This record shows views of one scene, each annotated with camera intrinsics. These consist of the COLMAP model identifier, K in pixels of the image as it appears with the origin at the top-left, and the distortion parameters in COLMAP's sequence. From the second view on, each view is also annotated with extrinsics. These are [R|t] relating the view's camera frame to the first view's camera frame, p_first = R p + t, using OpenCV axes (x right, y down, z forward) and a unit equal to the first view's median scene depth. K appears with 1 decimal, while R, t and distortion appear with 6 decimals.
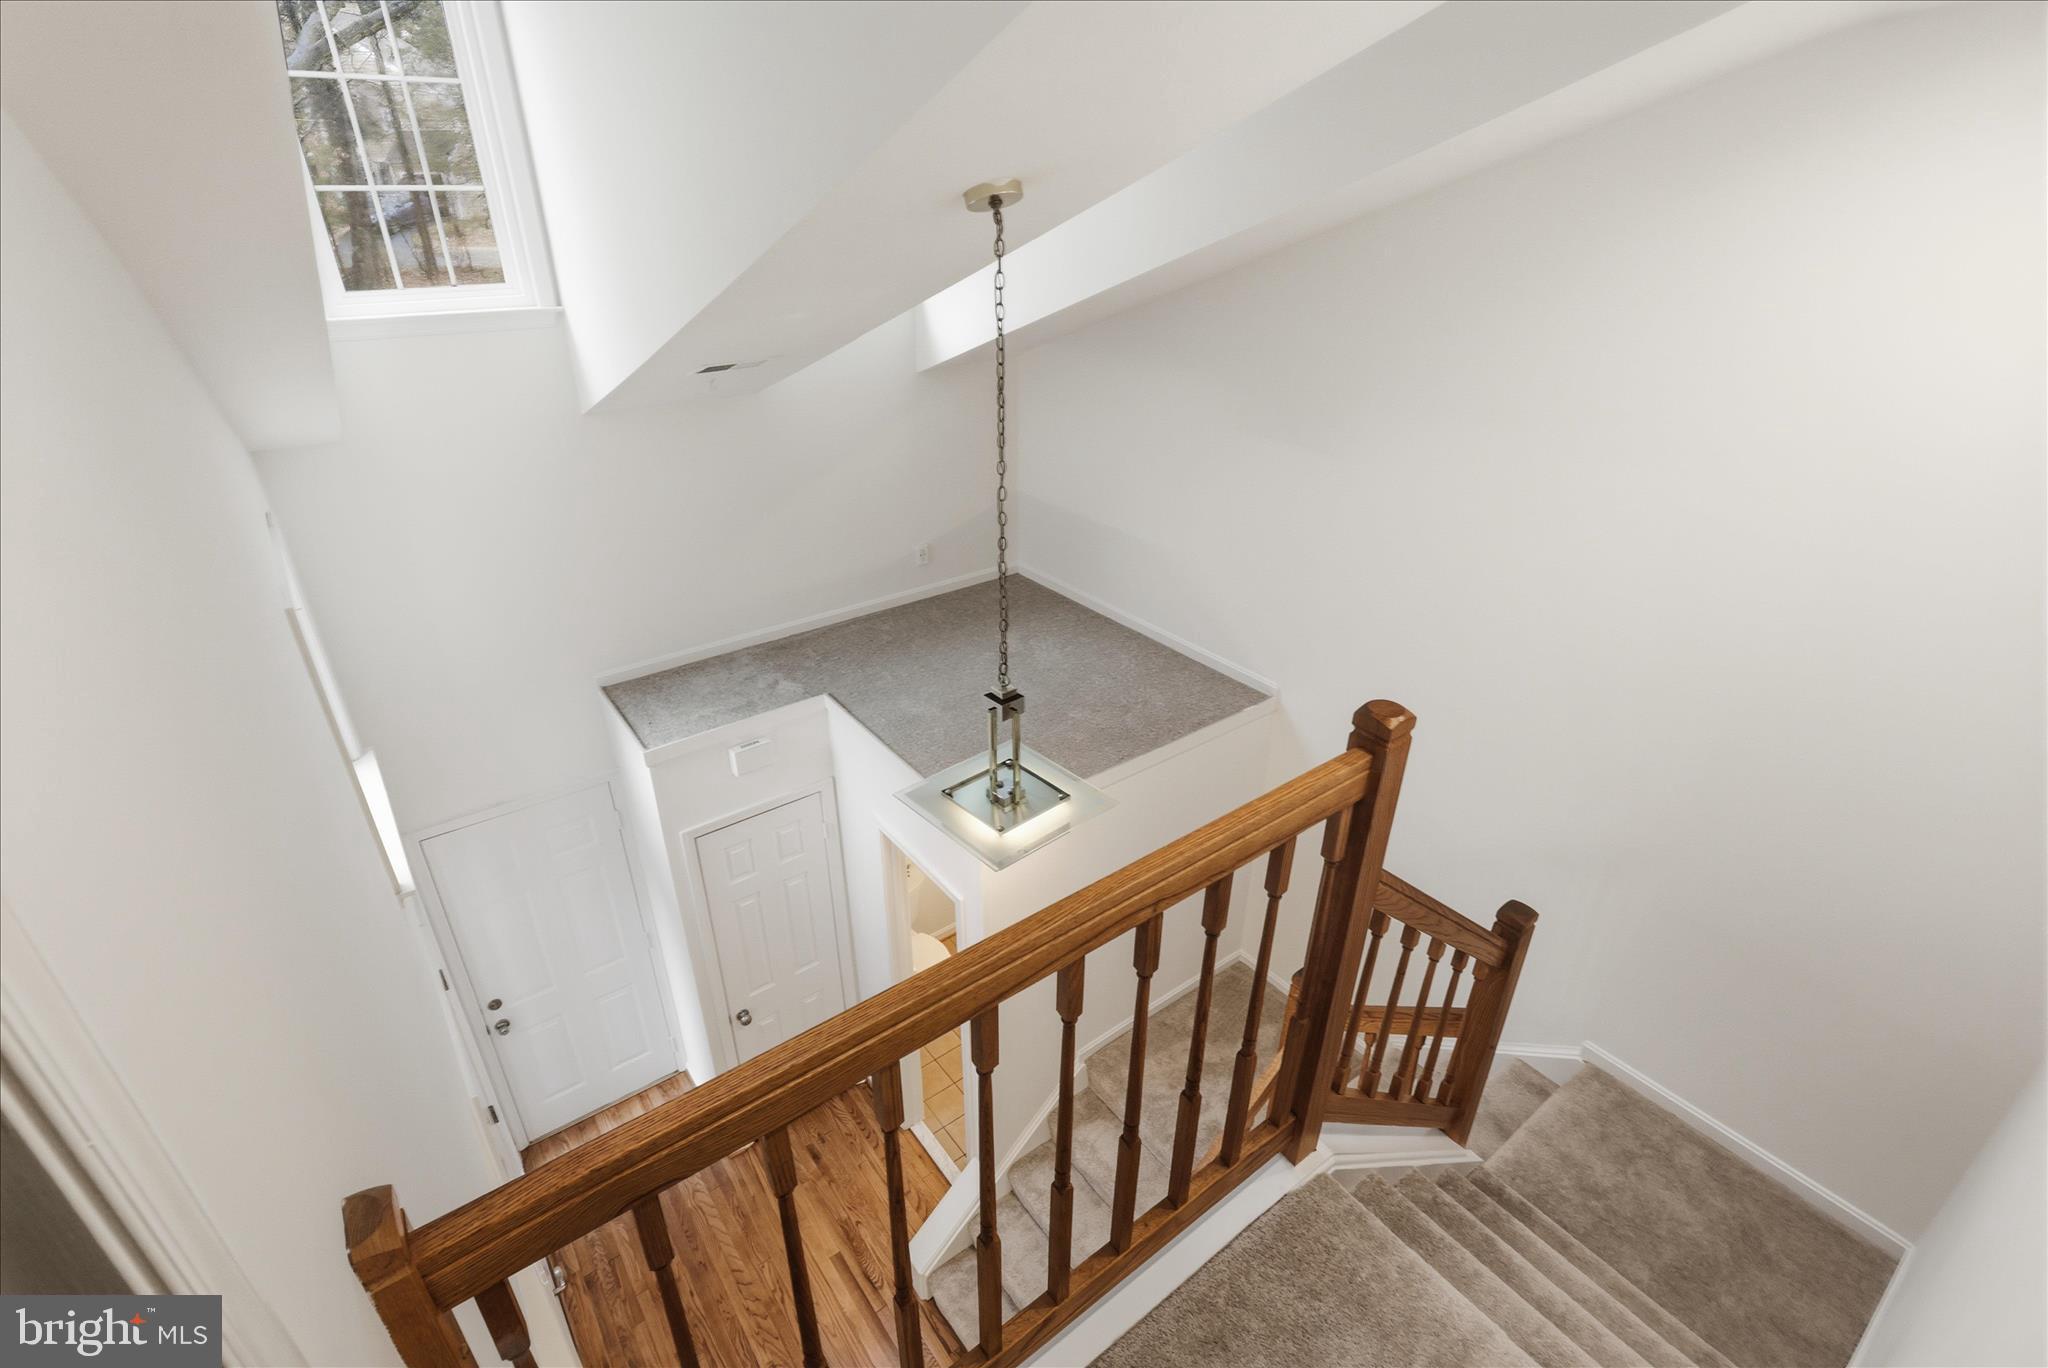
lens RADIAL K [[949.1, 0, 1027.5], [0, 949.1, 678.6], [0, 0, 1]] dist [-0.000922, -0.000039]
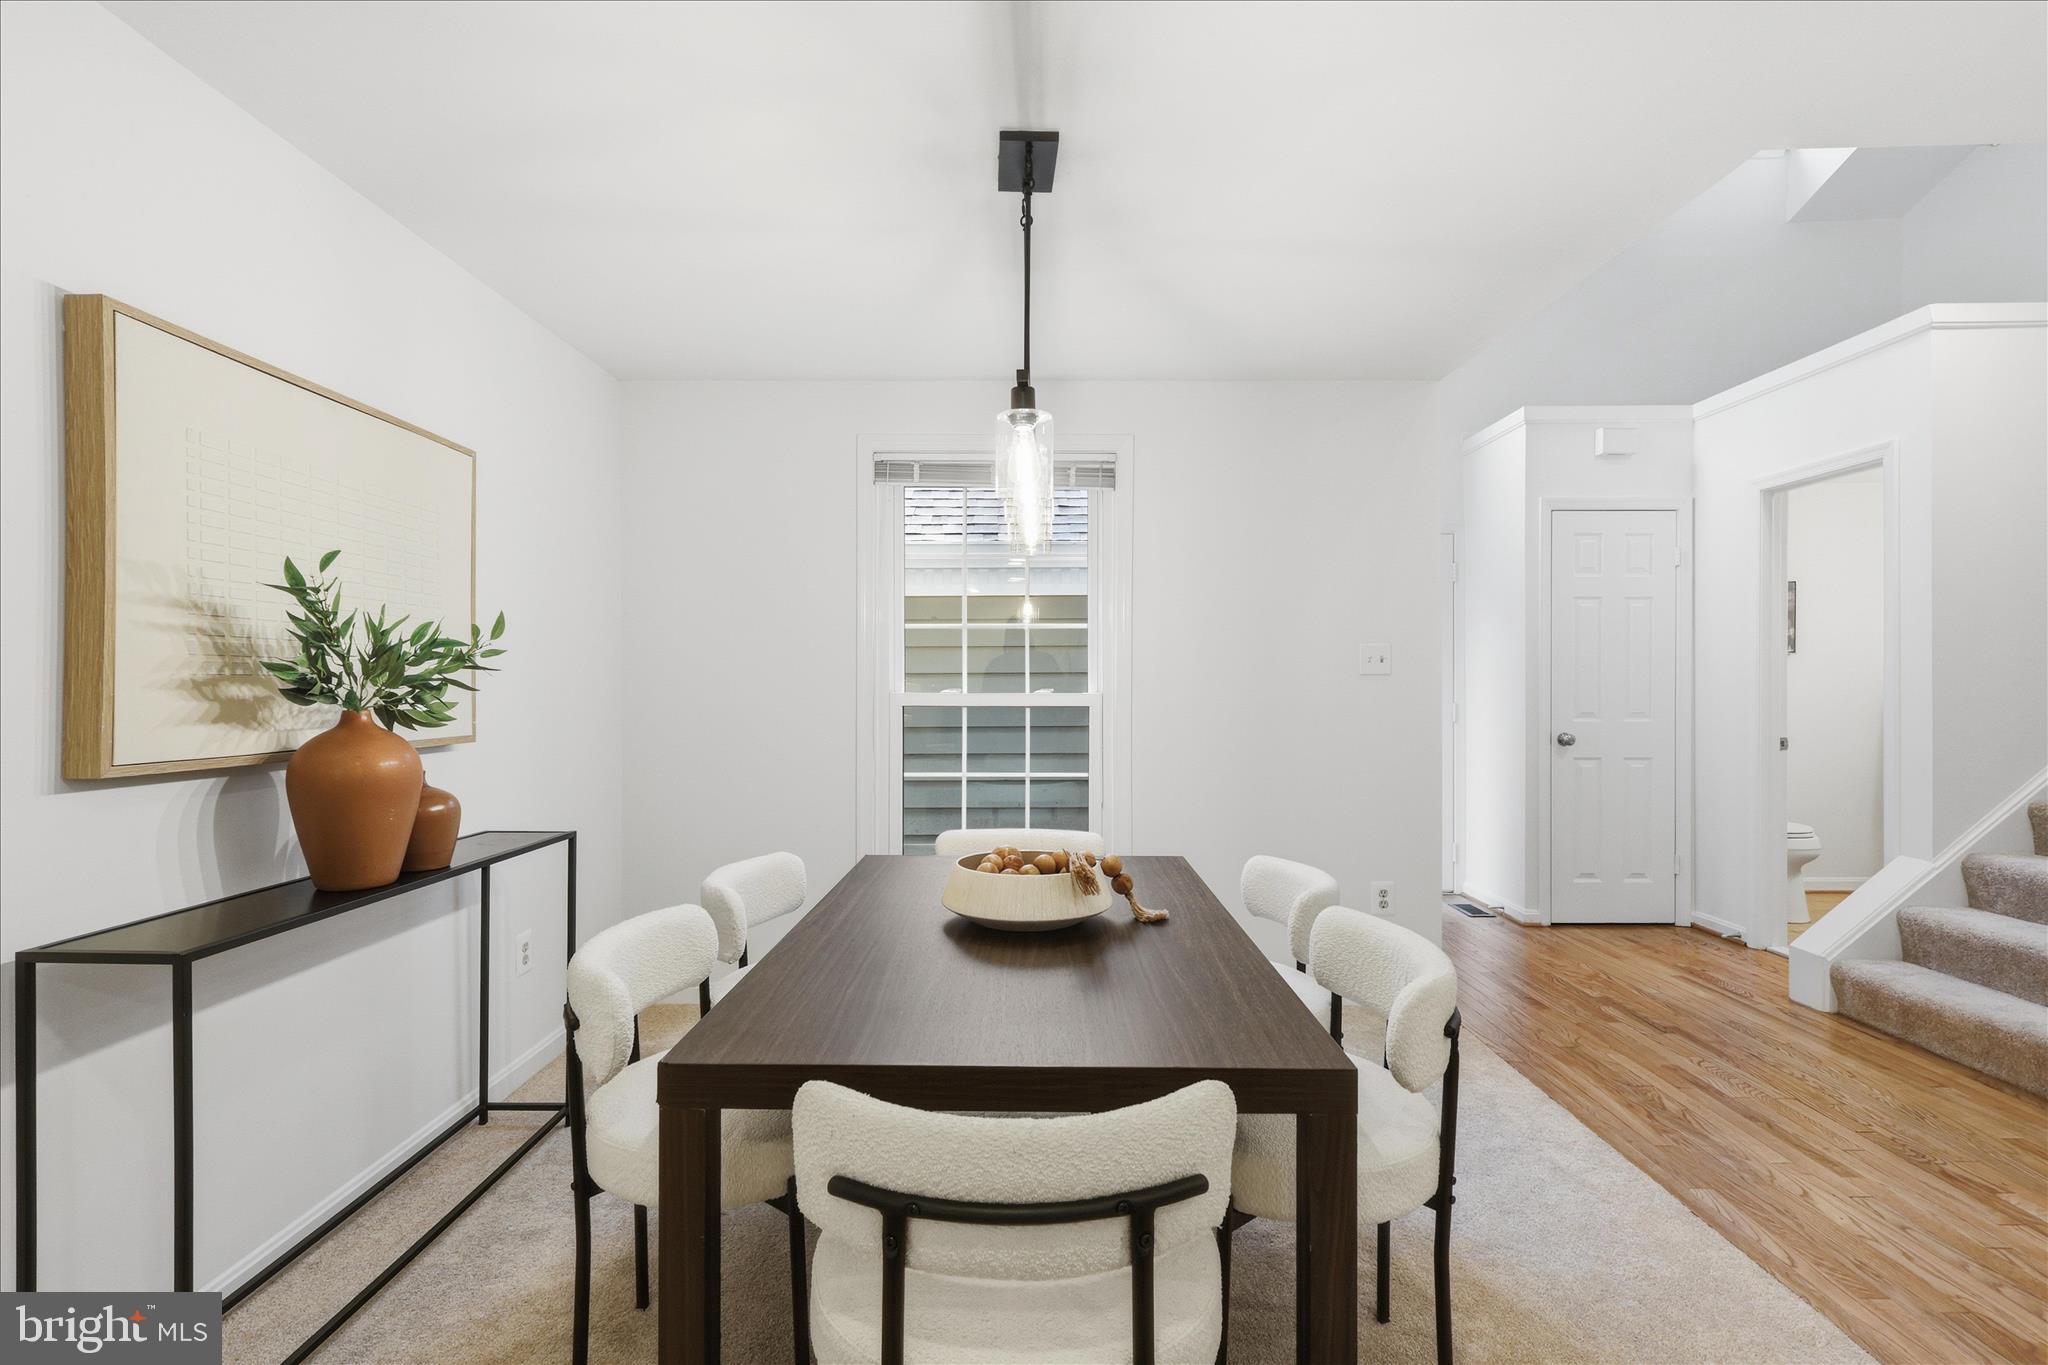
lens RADIAL K [[949.1, 0, 1027.5], [0, 949.1, 677.1], [0, 0, 1]] dist [-0.000922, -0.000039]
pose [[0.792241, -0.000203, -0.610209, -0.148298], [-0.285156, 0.883971, -0.370515, 0.862341], [0.539482, 0.467541, 0.700260, -0.015269]]
